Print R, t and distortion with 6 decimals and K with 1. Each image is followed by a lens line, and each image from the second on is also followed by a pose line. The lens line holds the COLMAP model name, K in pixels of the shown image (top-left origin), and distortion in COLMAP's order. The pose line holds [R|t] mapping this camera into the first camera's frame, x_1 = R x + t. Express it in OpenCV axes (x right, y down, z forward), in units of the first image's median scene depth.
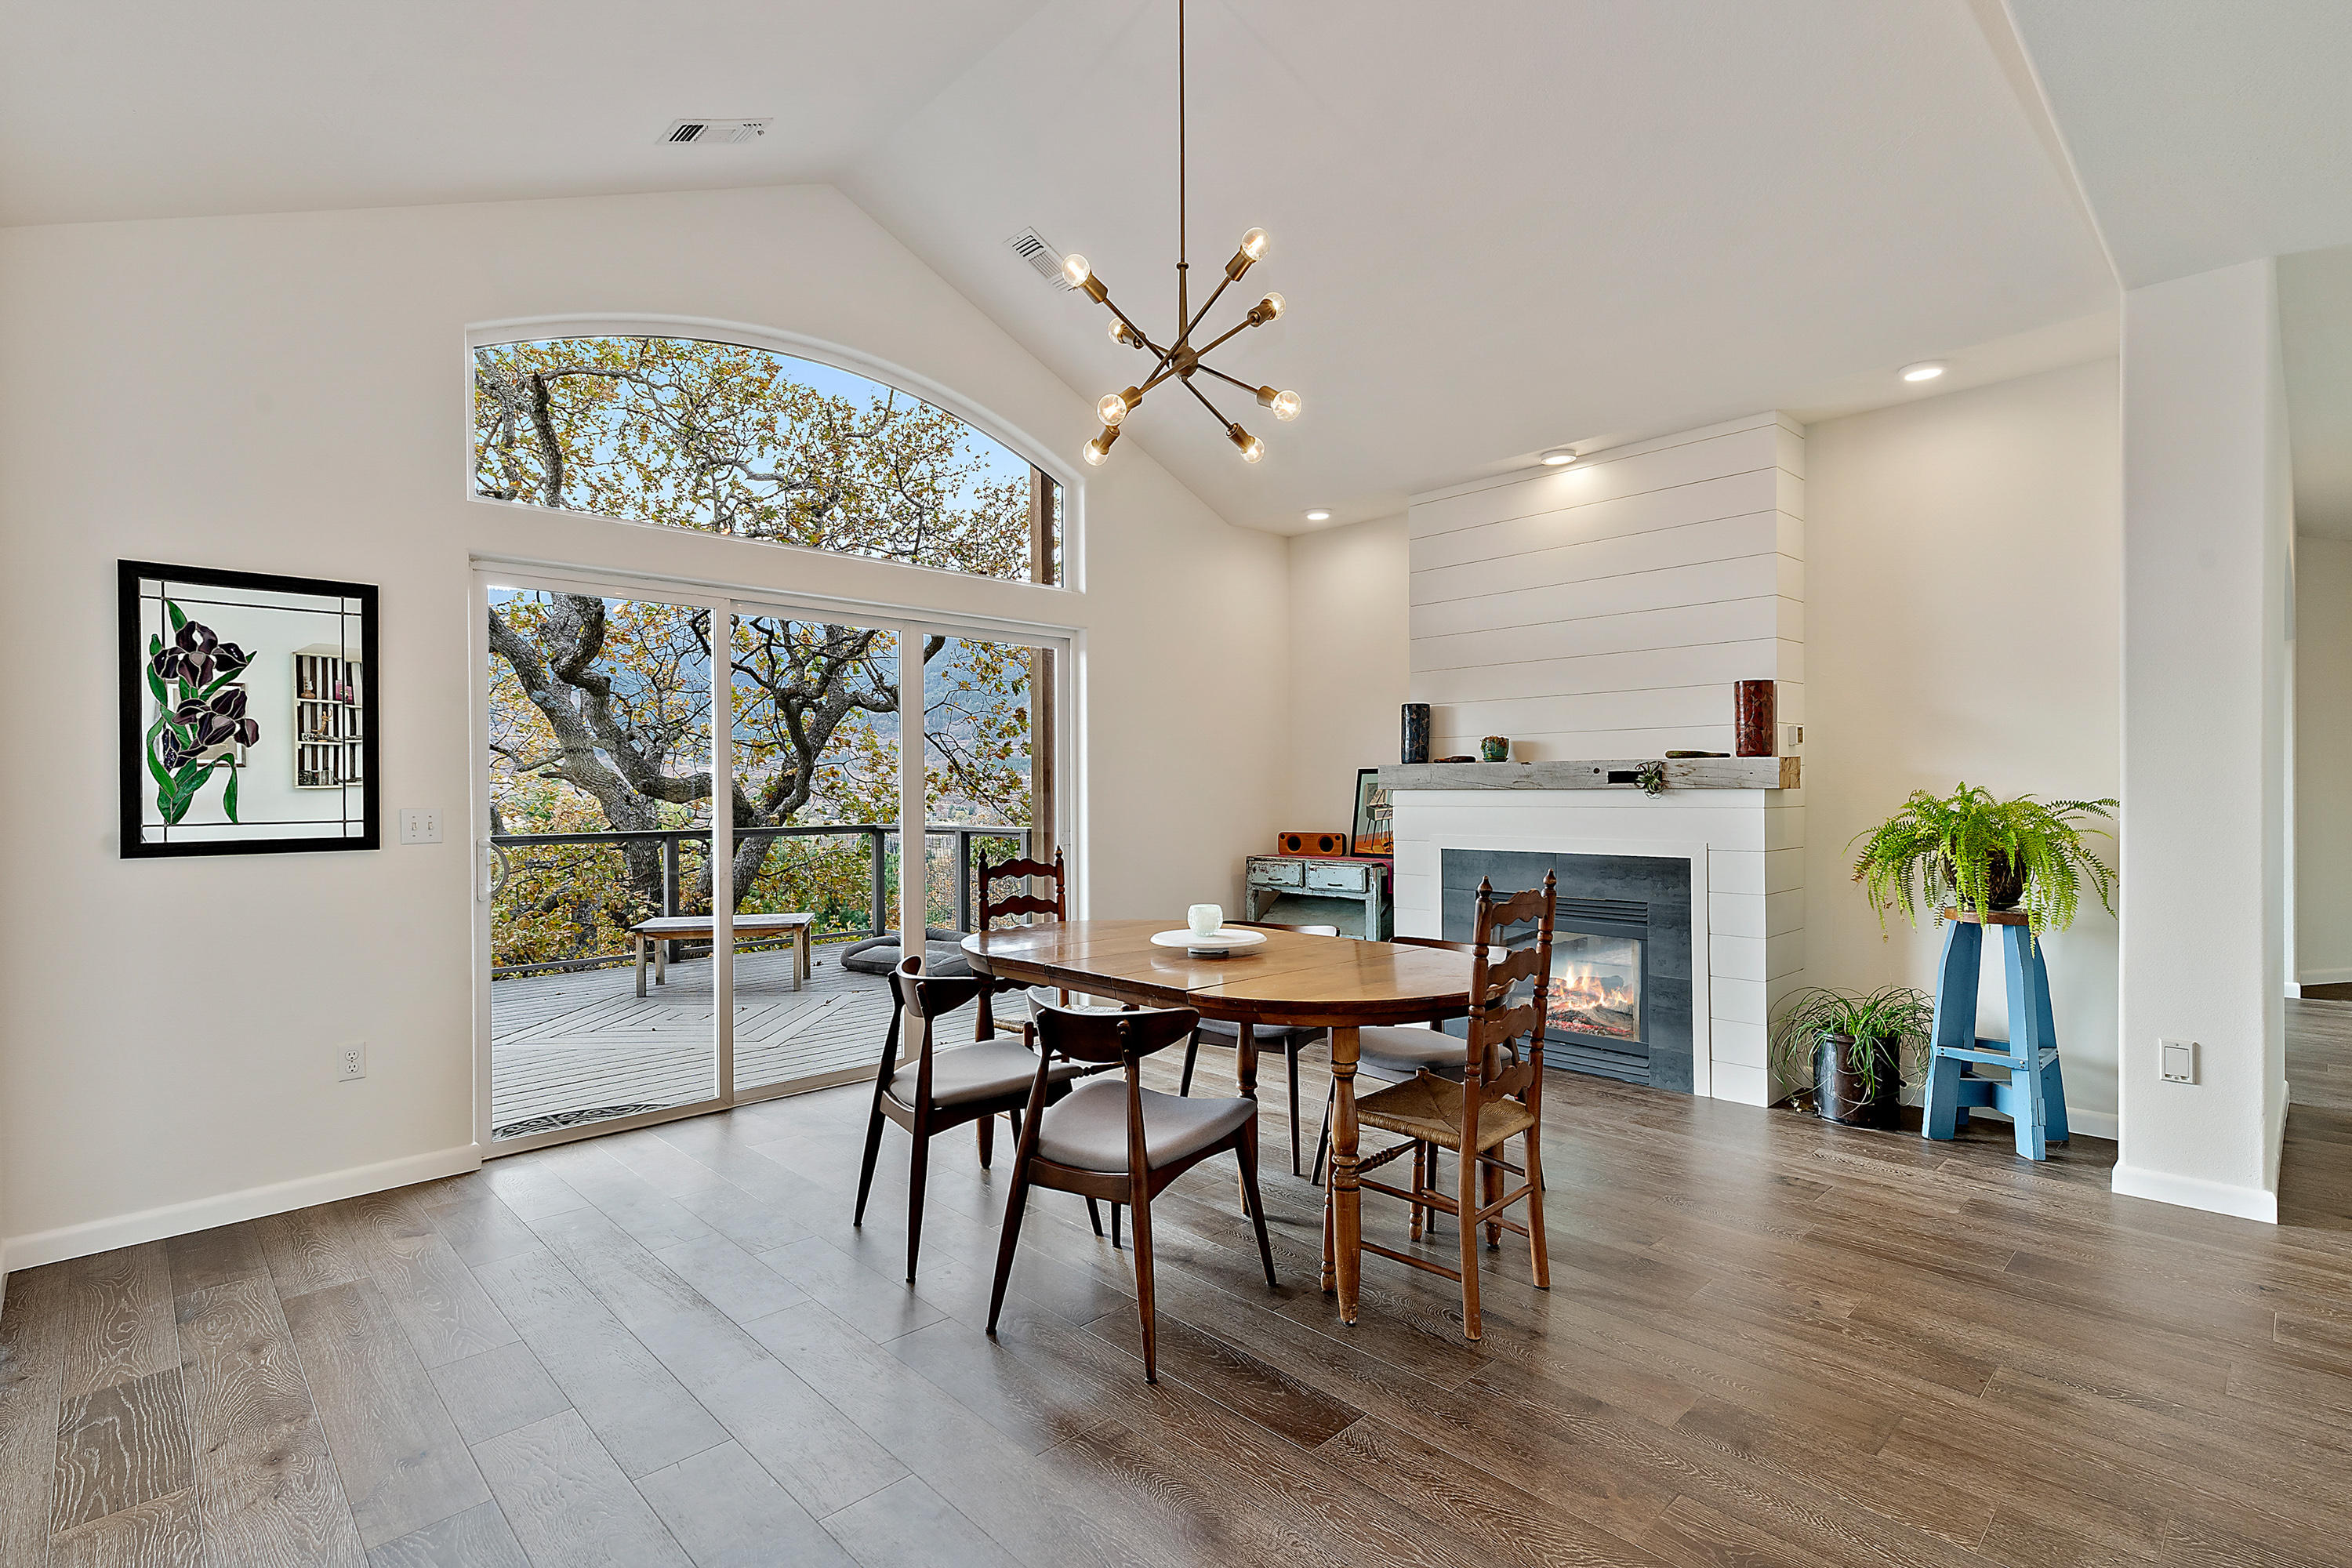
lens RADIAL K [[1088.1, 0, 1181.1], [0, 1088.1, 792.0], [0, 0, 1]] dist [-0.005471, -0.000001]
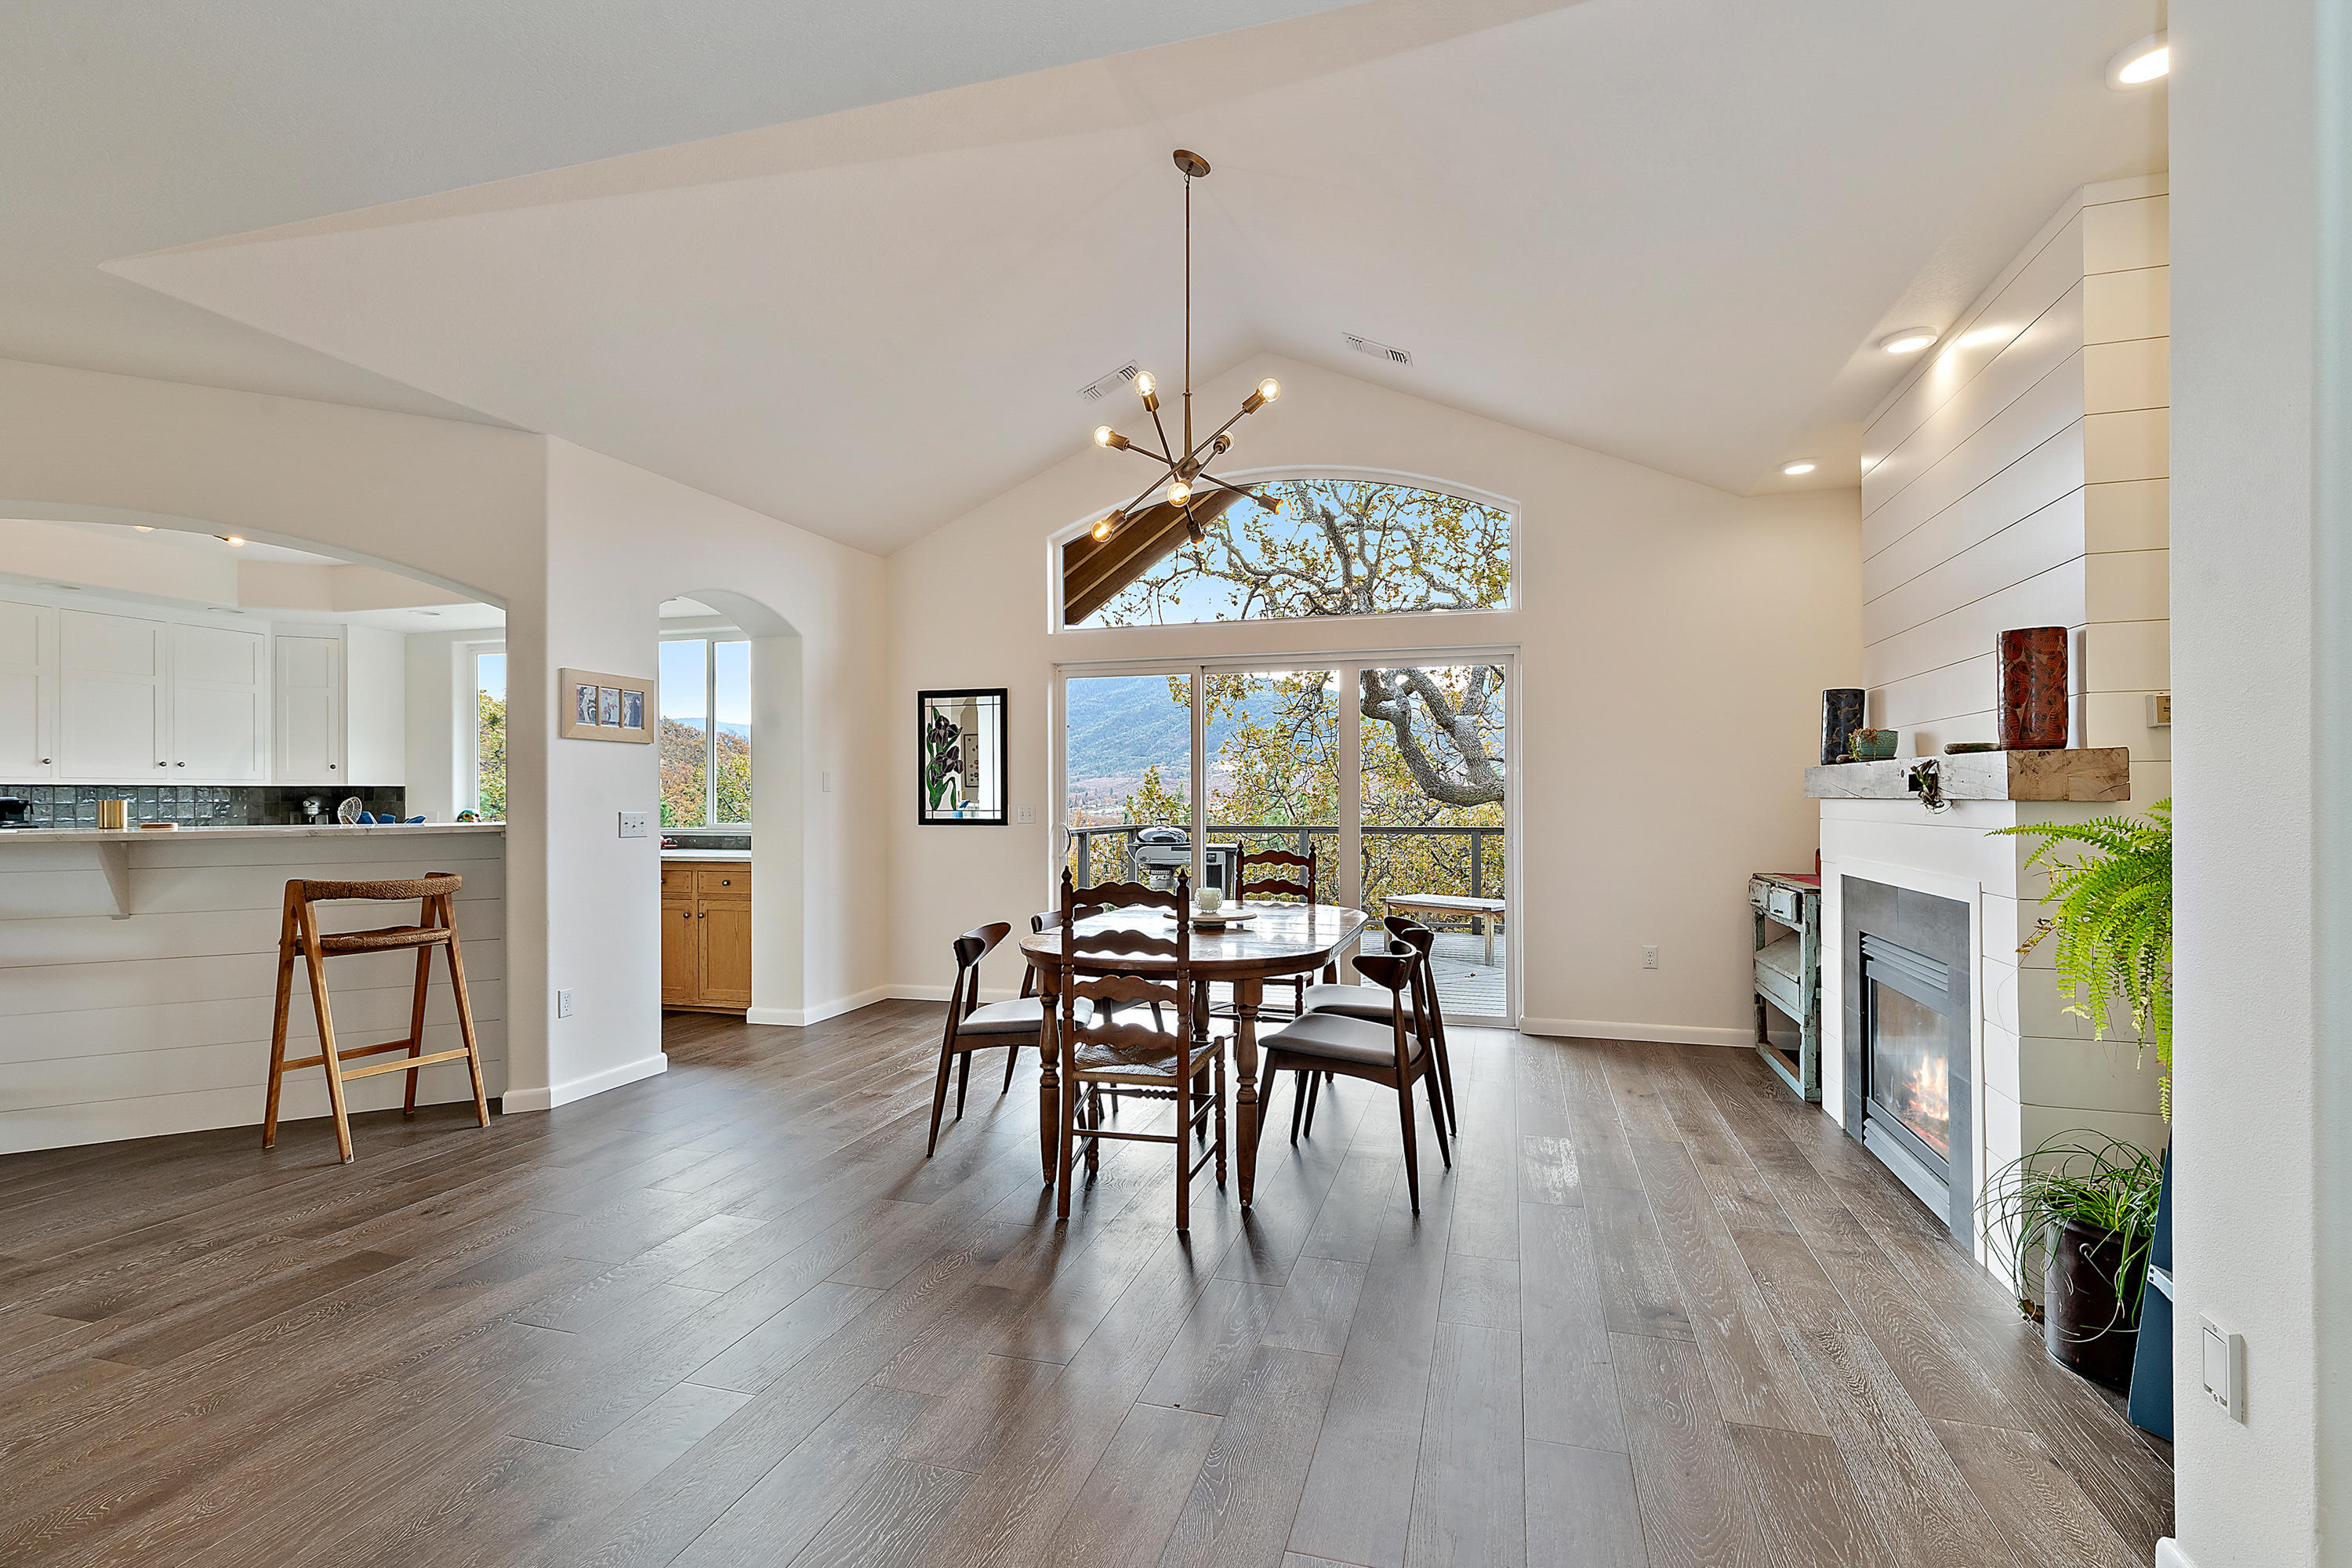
lens RADIAL K [[1088.1, 0, 1187.8], [0, 1088.1, 780.4], [0, 0, 1]] dist [-0.005471, -0.000001]
pose [[0.494130, -0.006158, -0.869366, 1.161444], [-0.000724, 0.999972, -0.007495, -0.013805], [0.869388, 0.004333, 0.494112, 0.359395]]
